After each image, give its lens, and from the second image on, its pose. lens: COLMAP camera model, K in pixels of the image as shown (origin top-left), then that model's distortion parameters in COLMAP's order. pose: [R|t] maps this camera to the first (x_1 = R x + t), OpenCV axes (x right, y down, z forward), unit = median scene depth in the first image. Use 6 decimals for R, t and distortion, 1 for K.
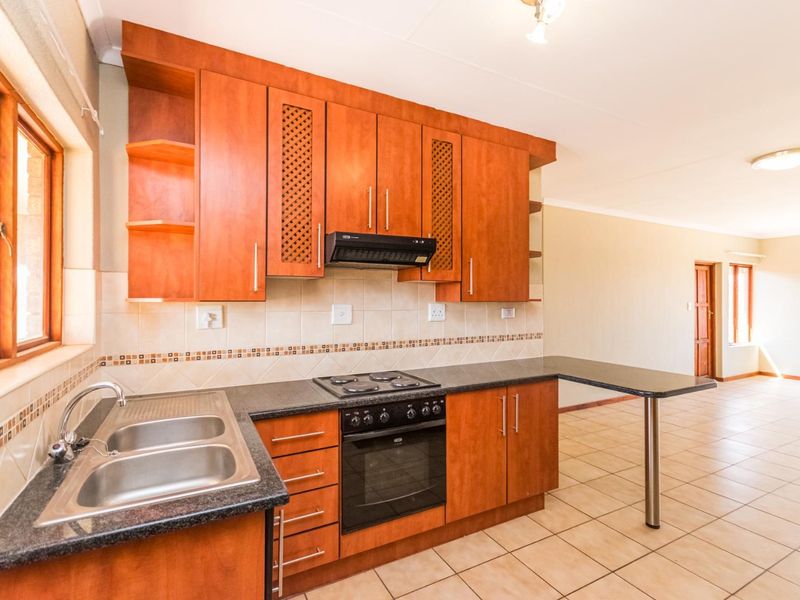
lens RADIAL K [[412.0, 0, 393.9], [0, 412.0, 297.4], [0, 0, 1]] dist [0.001572, 0.000017]
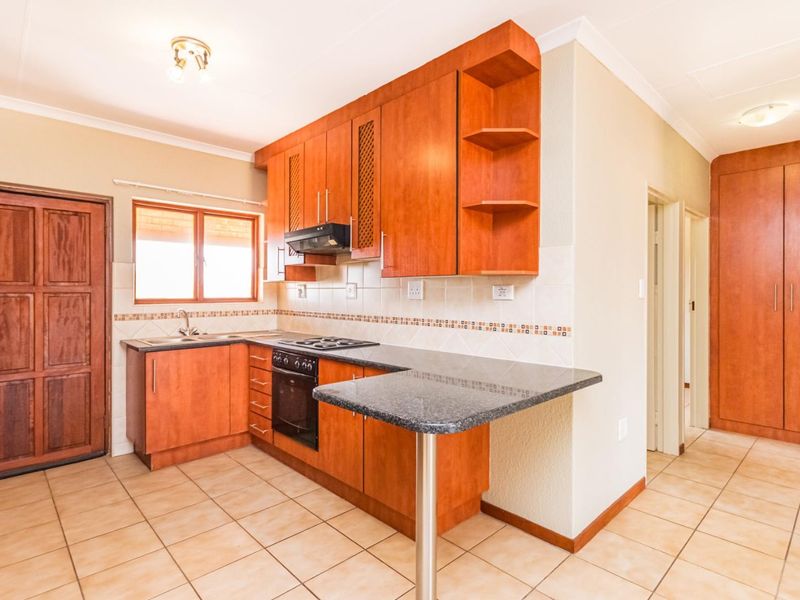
lens RADIAL K [[456.3, 0, 378.4], [0, 456.3, 291.0], [0, 0, 1]] dist [0.001667, 0.000705]
pose [[0.198015, -0.003430, -0.980193, 1.407810], [0.004901, 0.999985, -0.002509, 0.051383], [0.980187, -0.004307, 0.198028, 0.902255]]
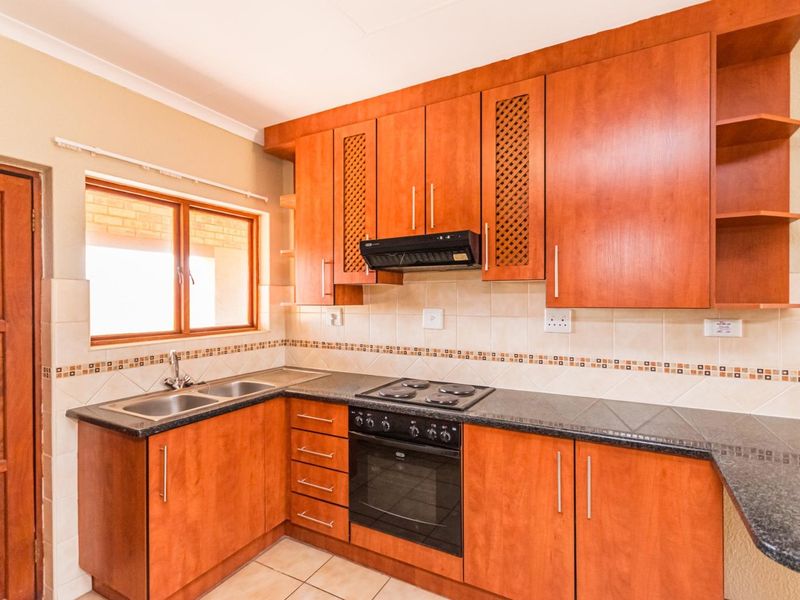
lens RADIAL K [[412.0, 0, 393.9], [0, 412.0, 297.4], [0, 0, 1]] dist [0.001572, 0.000017]
pose [[0.522199, -0.004638, -0.852811, 0.739840], [0.011642, 0.999931, 0.001691, -0.013042], [0.852744, -0.010811, 0.522217, 0.459657]]
